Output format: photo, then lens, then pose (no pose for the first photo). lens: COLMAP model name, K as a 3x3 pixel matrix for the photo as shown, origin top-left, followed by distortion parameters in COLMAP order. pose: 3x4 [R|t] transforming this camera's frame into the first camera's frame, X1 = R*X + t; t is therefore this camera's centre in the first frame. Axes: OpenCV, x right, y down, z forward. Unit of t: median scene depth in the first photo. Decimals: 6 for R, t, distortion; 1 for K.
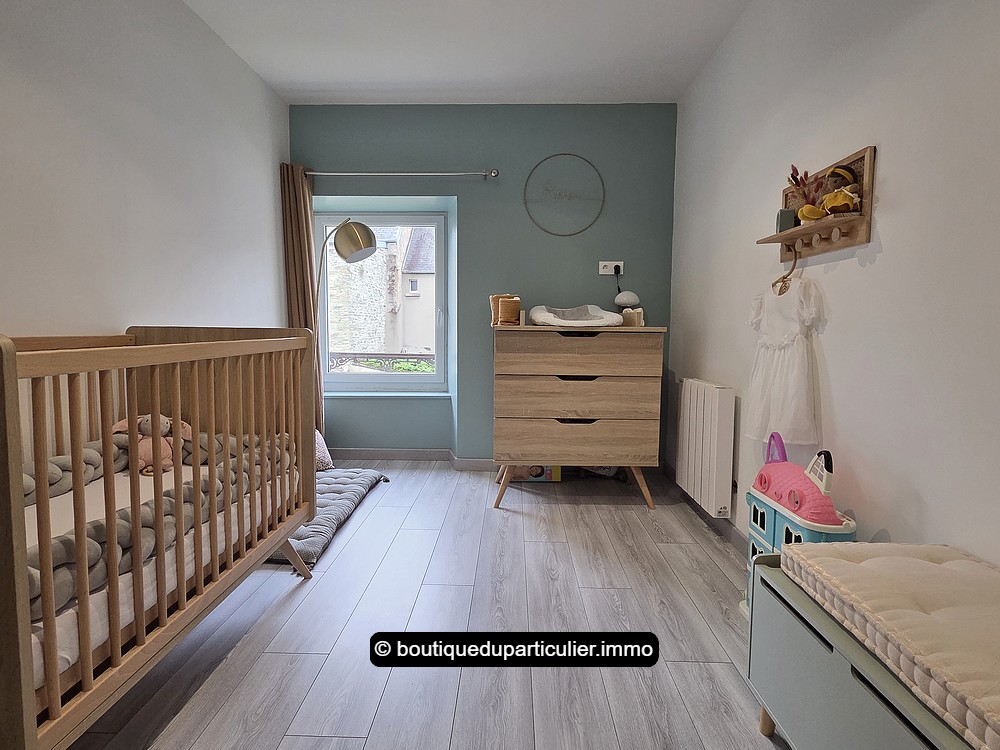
lens RADIAL K [[555.0, 0, 500.0], [0, 555.0, 375.0], [0, 0, 1]] dist [0.005006, 0.001771]
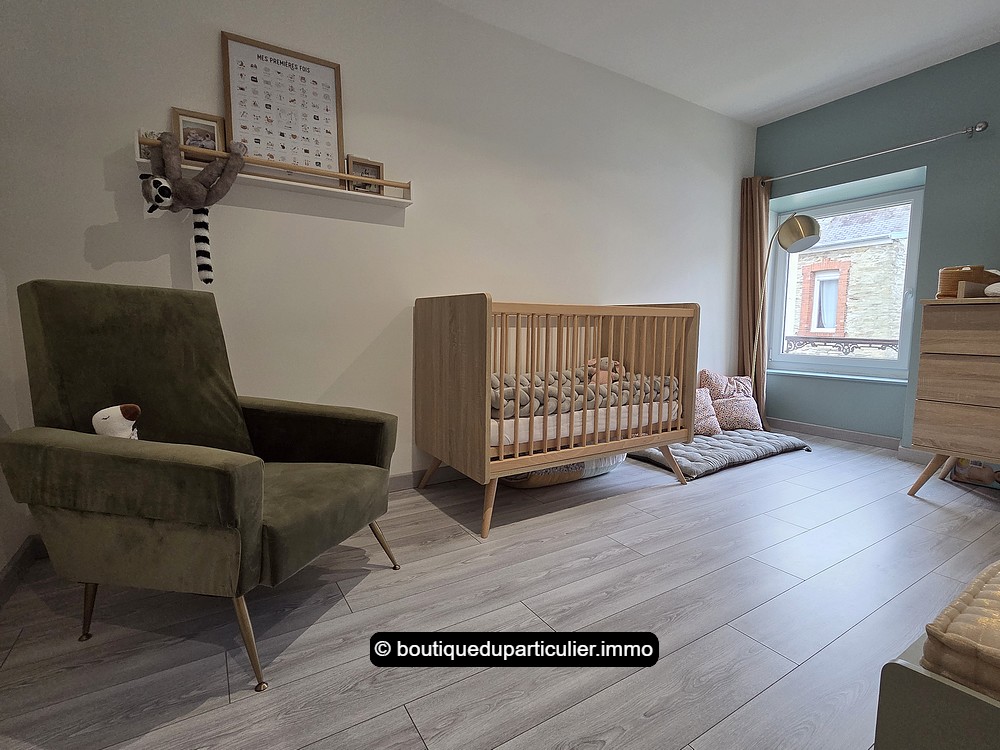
lens RADIAL K [[477.7, 0, 500.0], [0, 477.7, 375.0], [0, 0, 1]] dist [0.010555, 0.000113]
pose [[0.557120, 0.088883, -0.825661, 0.254454], [-0.080453, 0.995356, 0.052864, 0.047916], [0.826525, 0.036975, 0.561684, -0.041029]]
